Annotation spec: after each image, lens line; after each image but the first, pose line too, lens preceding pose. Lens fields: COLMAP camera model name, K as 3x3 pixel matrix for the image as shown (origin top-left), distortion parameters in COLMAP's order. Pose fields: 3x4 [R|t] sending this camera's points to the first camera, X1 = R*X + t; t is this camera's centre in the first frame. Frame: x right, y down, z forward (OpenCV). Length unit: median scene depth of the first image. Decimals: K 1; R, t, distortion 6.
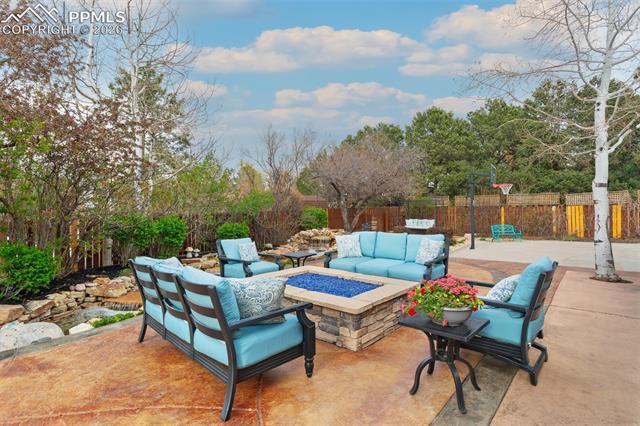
lens RADIAL K [[328.3, 0, 318.5], [0, 328.3, 211.8], [0, 0, 1]] dist [-0.003521, -0.000146]
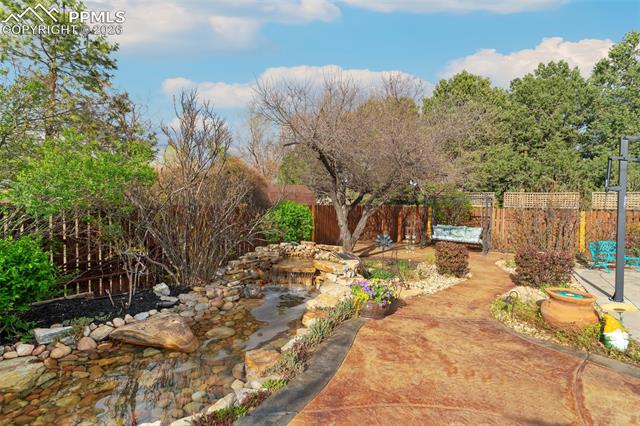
lens RADIAL K [[308.5, 0, 320.2], [0, 308.5, 210.8], [0, 0, 1]] dist [0.005750, 0.000528]
pose [[0.998924, 0.032140, 0.033434, 0.019577], [-0.032339, 0.999462, 0.005450, -0.001806], [-0.033241, -0.006525, 0.999426, 0.399570]]
